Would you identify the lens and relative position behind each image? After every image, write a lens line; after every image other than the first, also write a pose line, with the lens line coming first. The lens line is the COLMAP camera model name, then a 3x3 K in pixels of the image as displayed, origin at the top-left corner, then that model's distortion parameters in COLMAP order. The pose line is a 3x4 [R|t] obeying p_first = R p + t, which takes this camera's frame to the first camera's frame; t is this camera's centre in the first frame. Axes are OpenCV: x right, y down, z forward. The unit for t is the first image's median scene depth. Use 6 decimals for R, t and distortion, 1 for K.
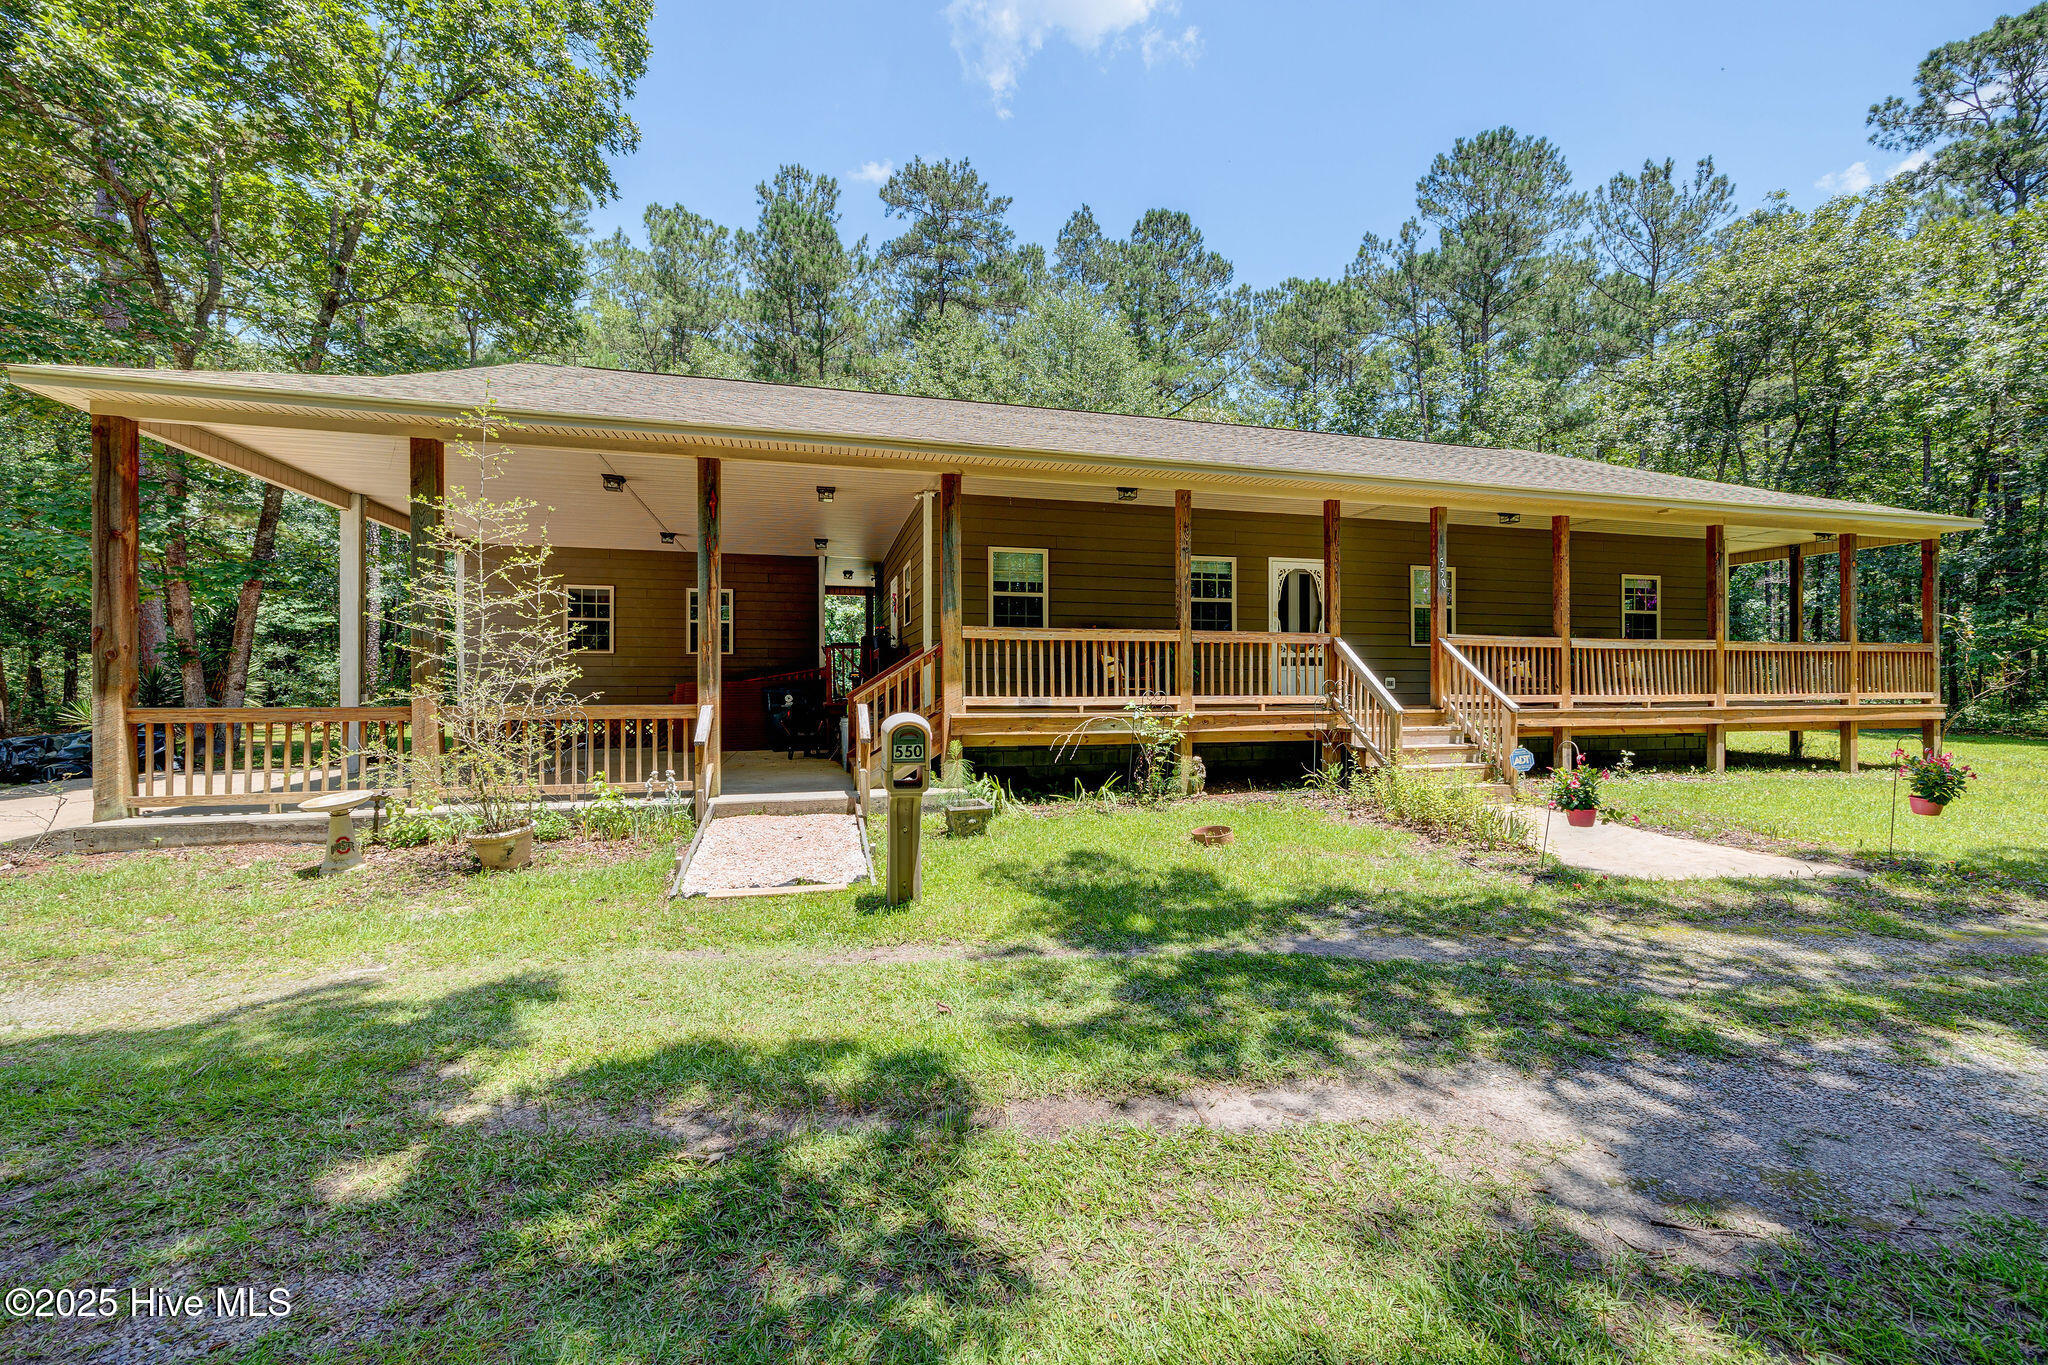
lens RADIAL K [[824.6, 0, 1025.8], [0, 824.6, 685.0], [0, 0, 1]] dist [-0.000898, -0.000049]
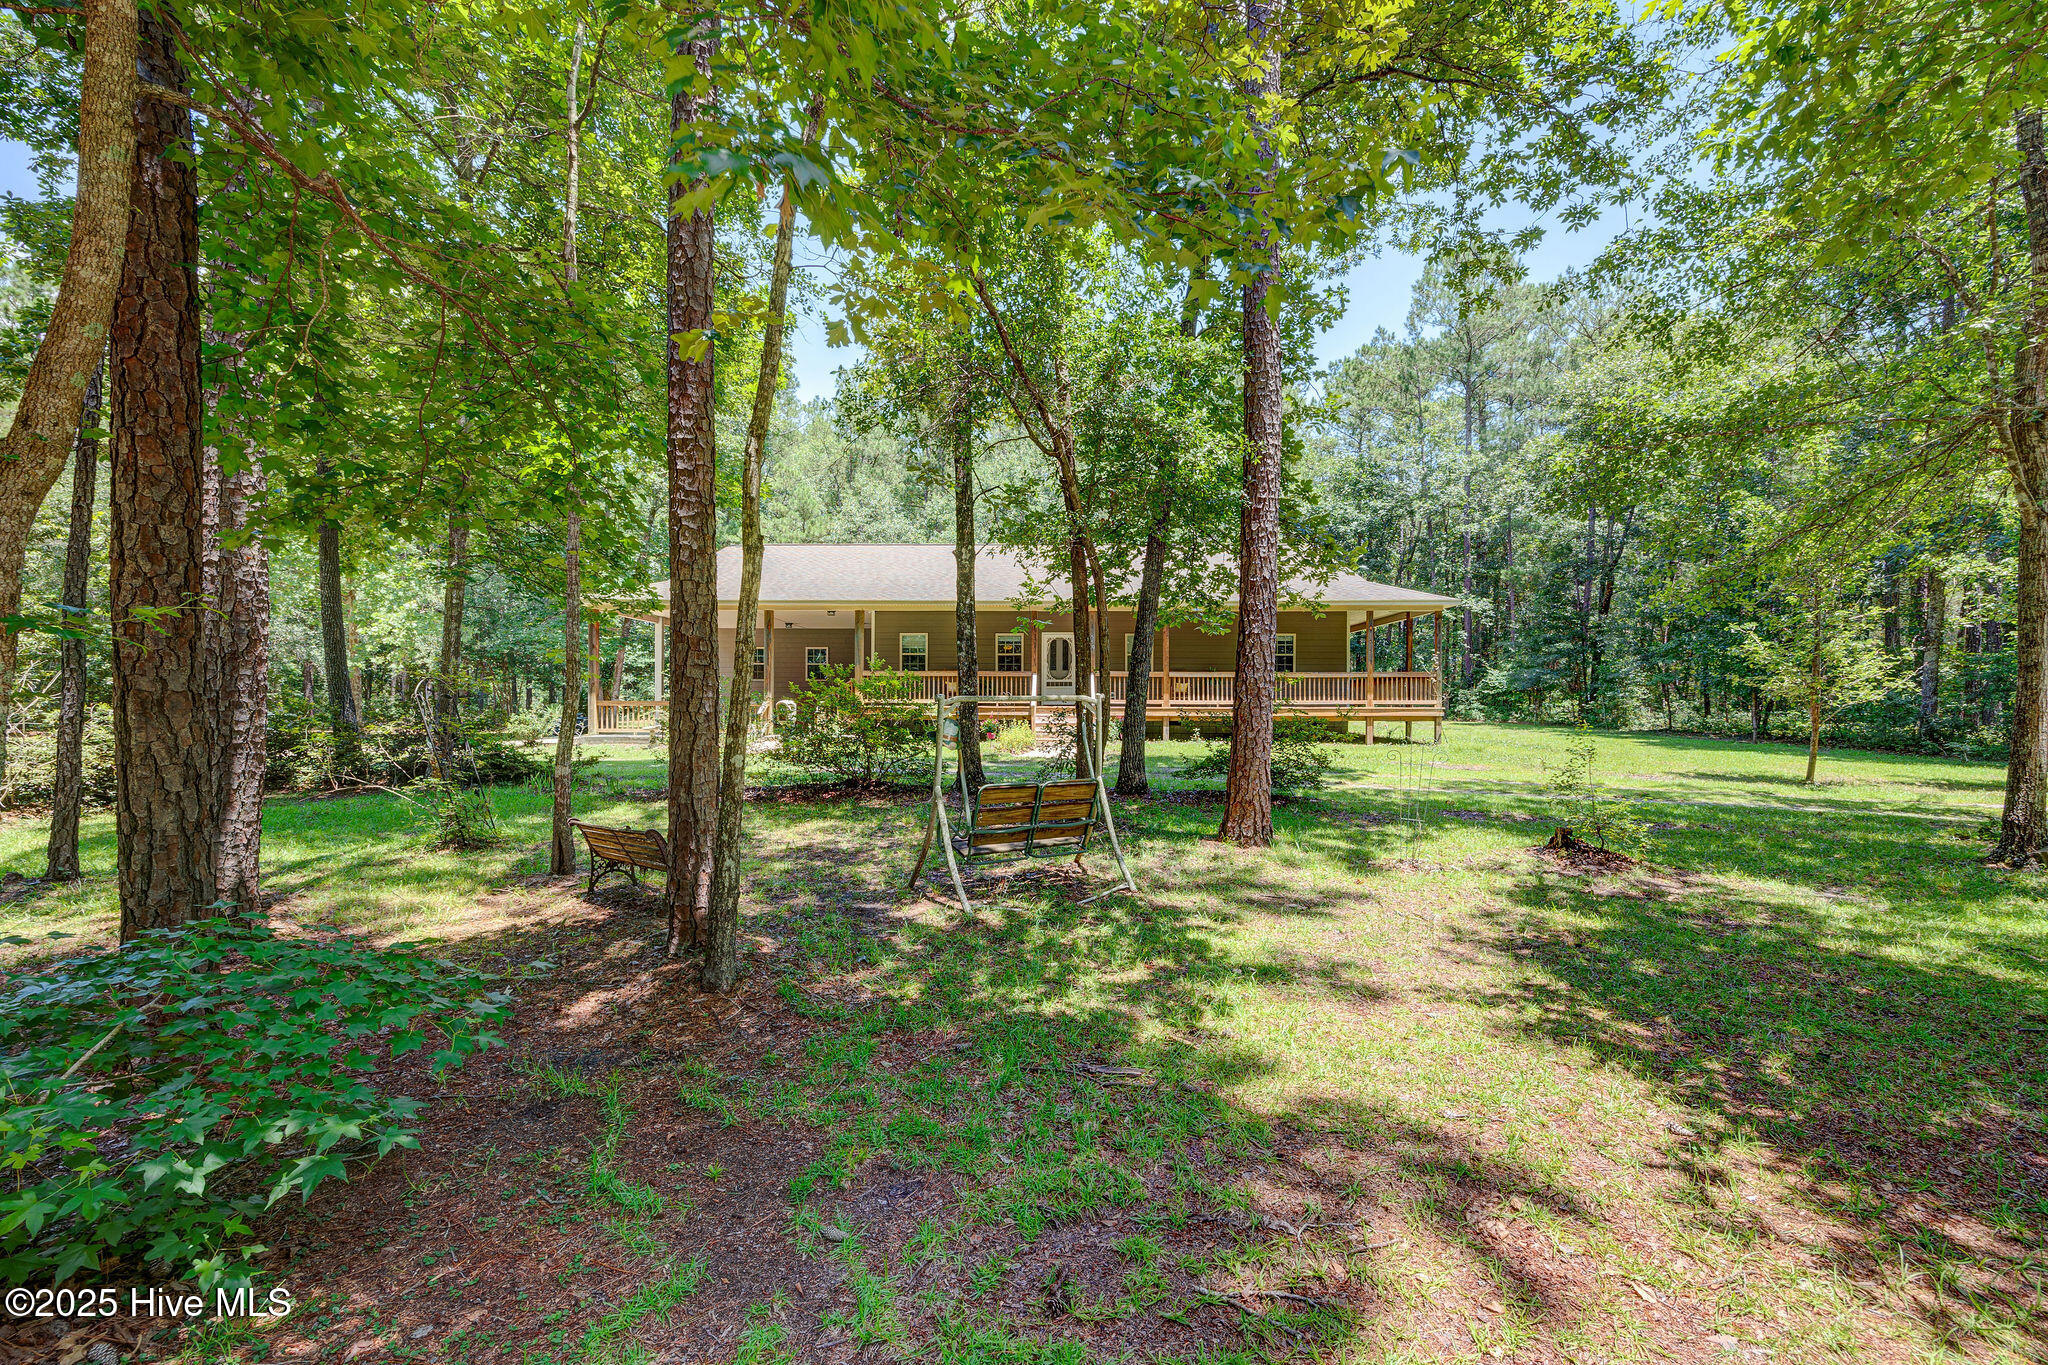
lens RADIAL K [[824.6, 0, 1025.8], [0, 824.6, 685.0], [0, 0, 1]] dist [-0.000898, -0.000049]
pose [[0.960102, -0.004400, -0.279617, 0.889072], [-0.002349, 0.999714, -0.023796, 0.023301], [0.279642, 0.023504, 0.959817, -1.025219]]
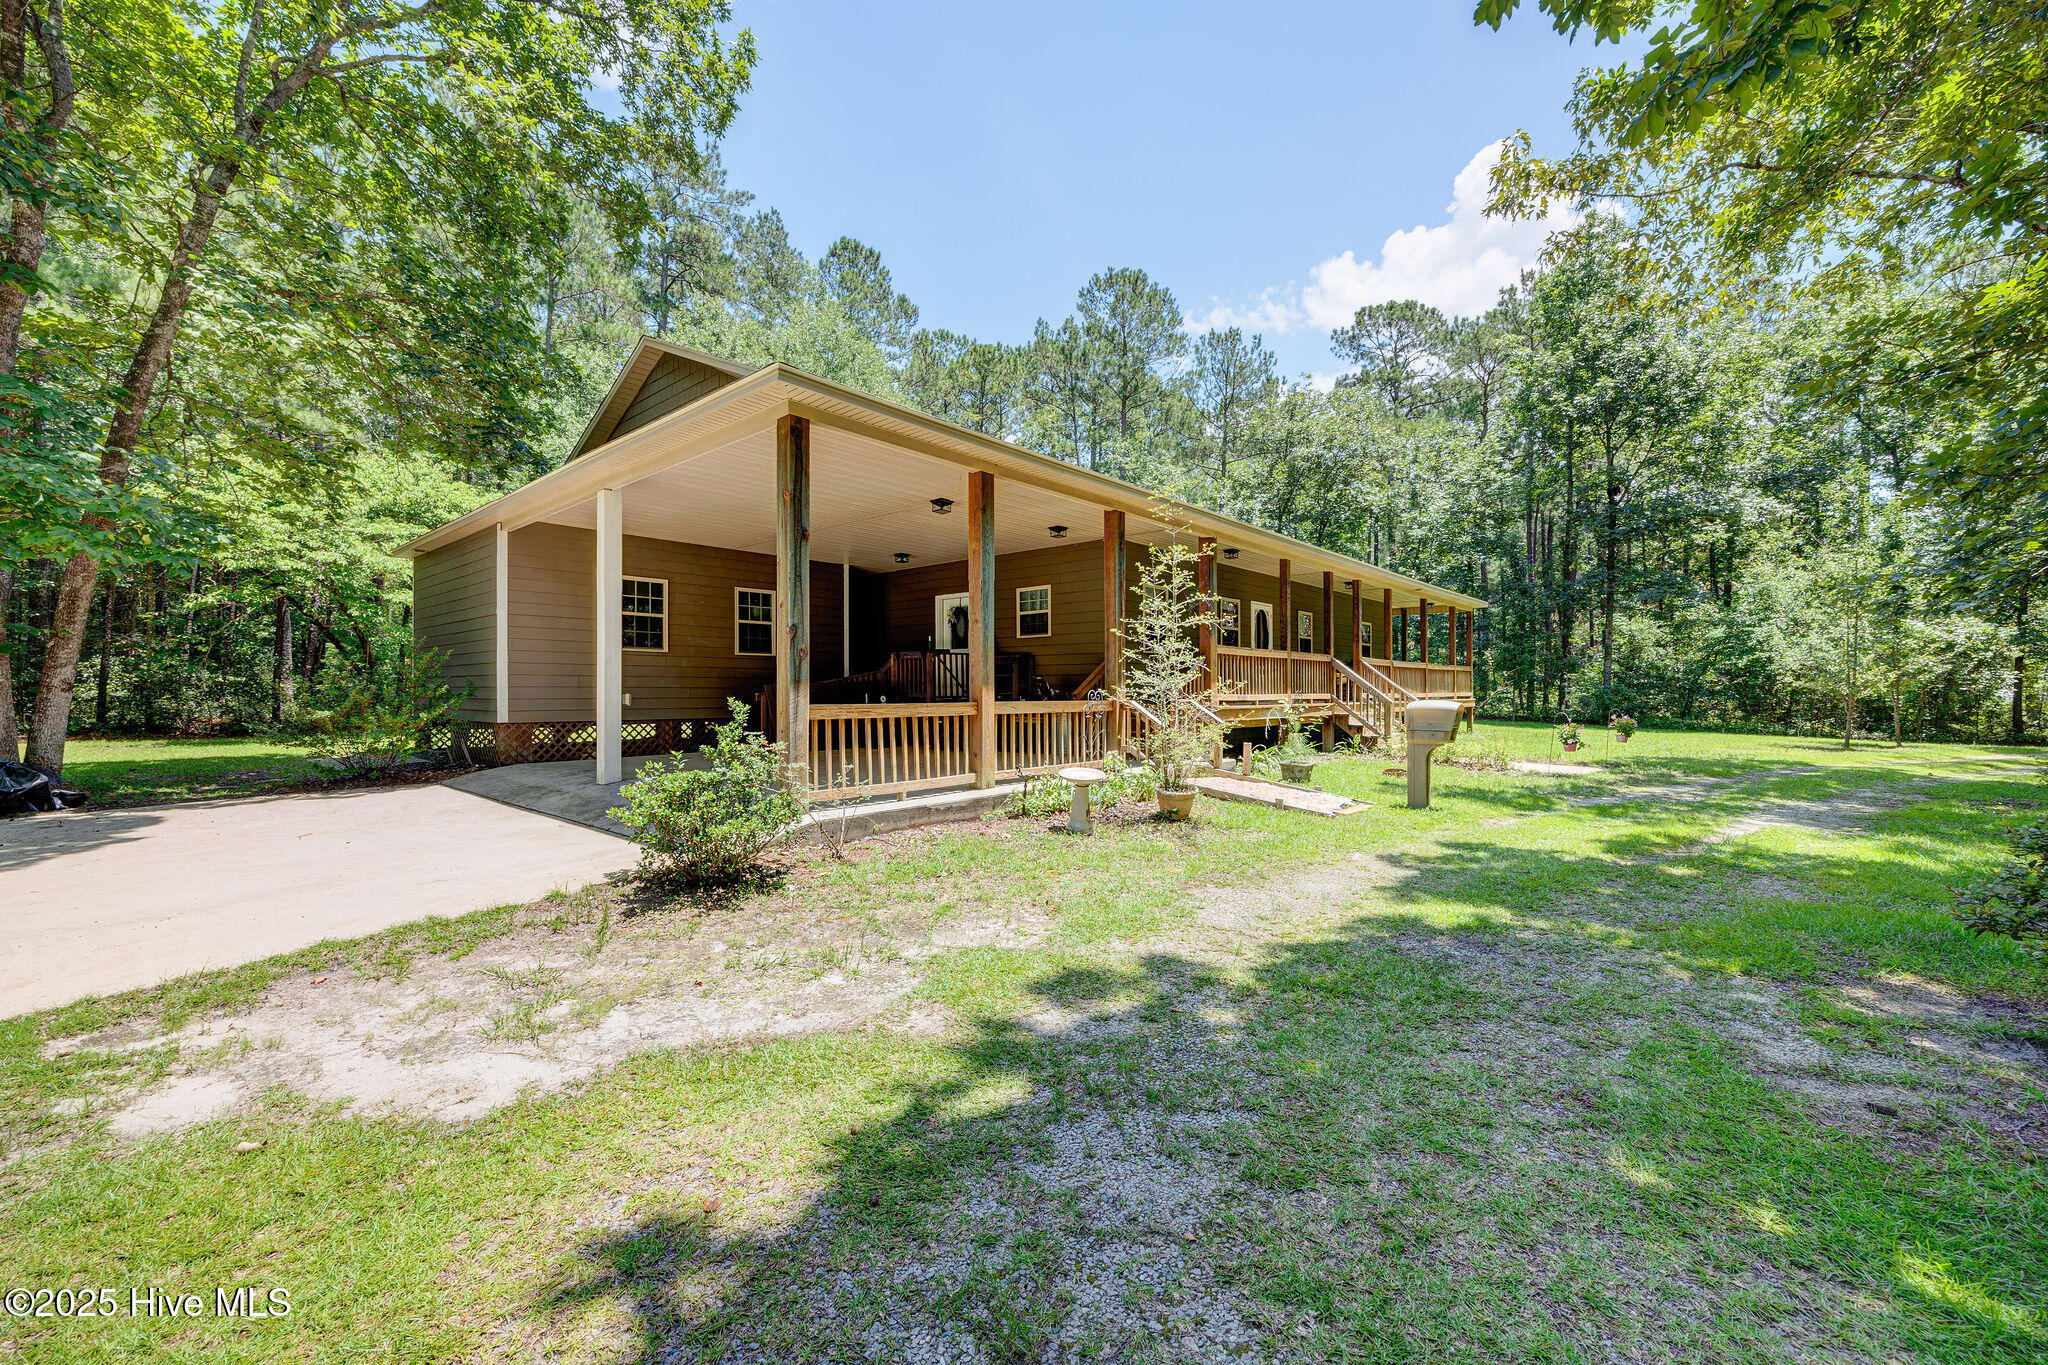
lens RADIAL K [[824.6, 0, 1025.8], [0, 824.6, 685.0], [0, 0, 1]] dist [-0.000898, -0.000049]
pose [[0.830133, 0.003876, 0.557552, -0.923614], [-0.000702, 0.999982, -0.005906, 0.005399], [-0.557565, 0.004511, 0.830121, 0.002479]]
